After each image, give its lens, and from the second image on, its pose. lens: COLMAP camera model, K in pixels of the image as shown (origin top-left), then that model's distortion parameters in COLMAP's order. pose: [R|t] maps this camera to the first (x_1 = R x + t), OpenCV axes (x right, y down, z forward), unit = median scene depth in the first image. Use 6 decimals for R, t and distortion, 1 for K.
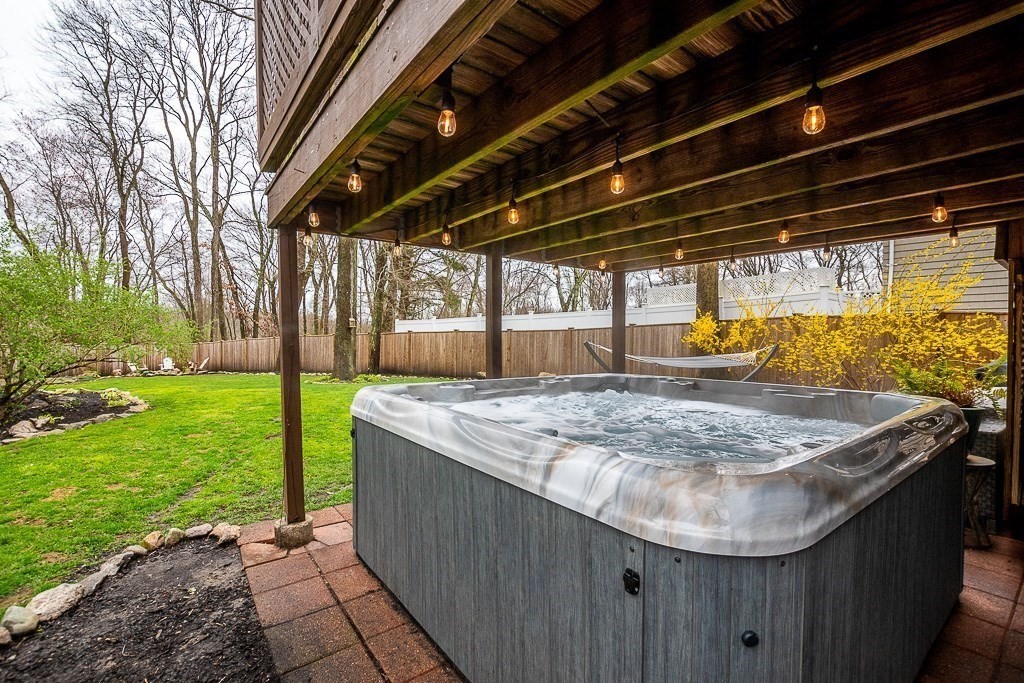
lens RADIAL K [[467.9, 0, 509.2], [0, 467.9, 345.3], [0, 0, 1]] dist [-0.045475, 0.011786]
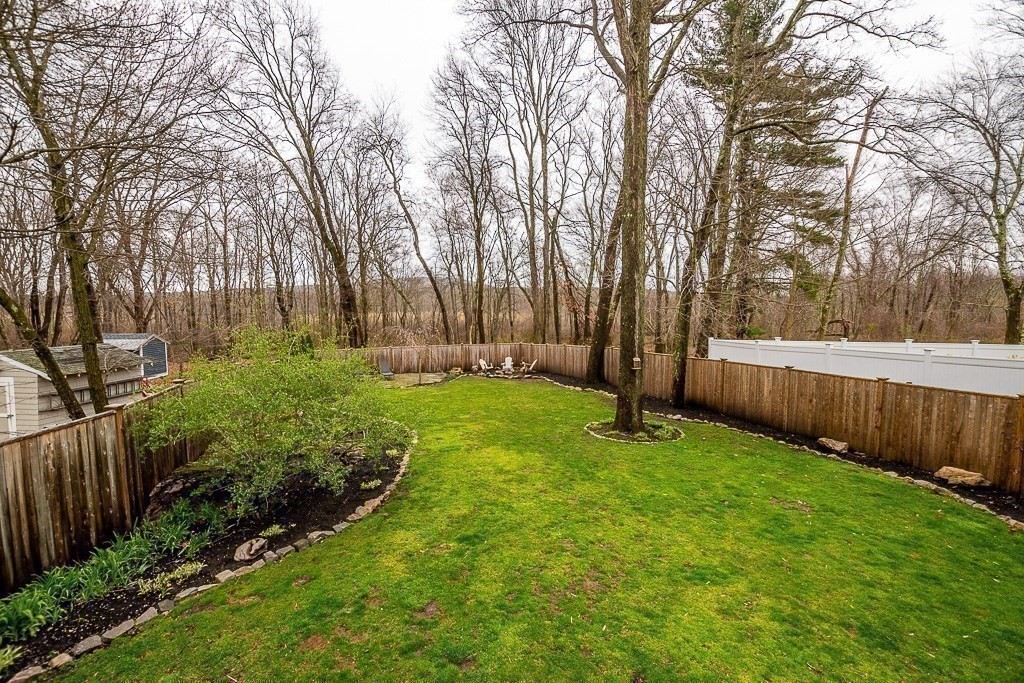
lens RADIAL K [[452.8, 0, 507.4], [0, 452.8, 344.7], [0, 0, 1]] dist [-0.024523, 0.000095]
pose [[0.741321, 0.037182, -0.670120, 0.034339], [0.012401, 0.997535, 0.069068, -0.169222], [0.671036, -0.059512, 0.739032, 0.310004]]
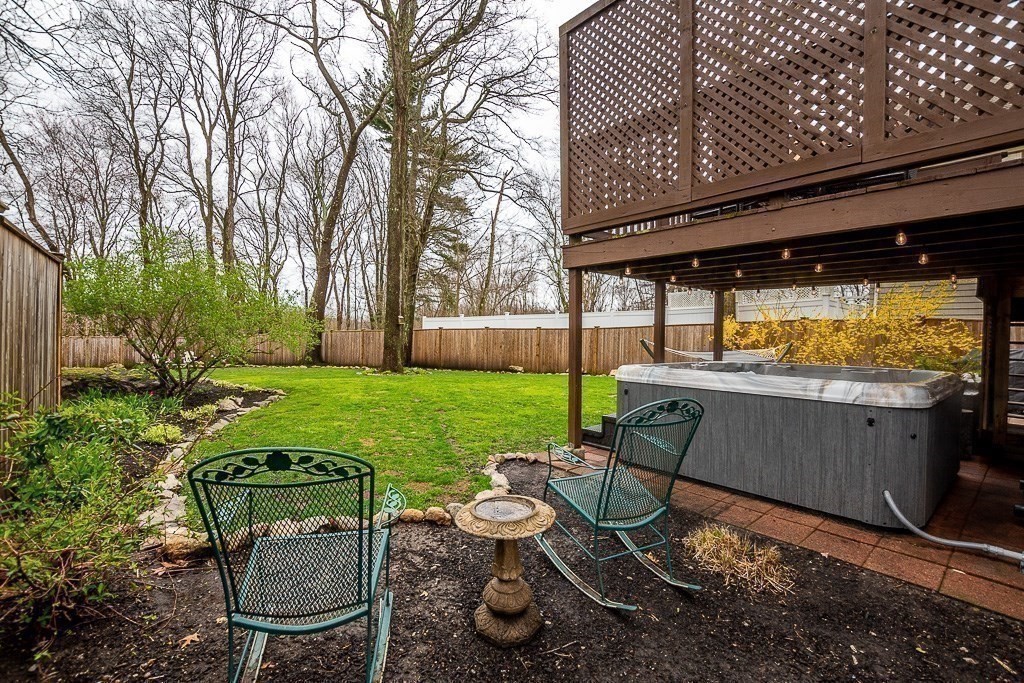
lens RADIAL K [[467.9, 0, 509.2], [0, 467.9, 345.3], [0, 0, 1]] dist [-0.045475, 0.011786]
pose [[0.998873, 0.007971, 0.046792, -0.160213], [-0.008305, 0.999941, 0.006935, 0.001515], [-0.046734, -0.007315, 0.998881, -0.132455]]
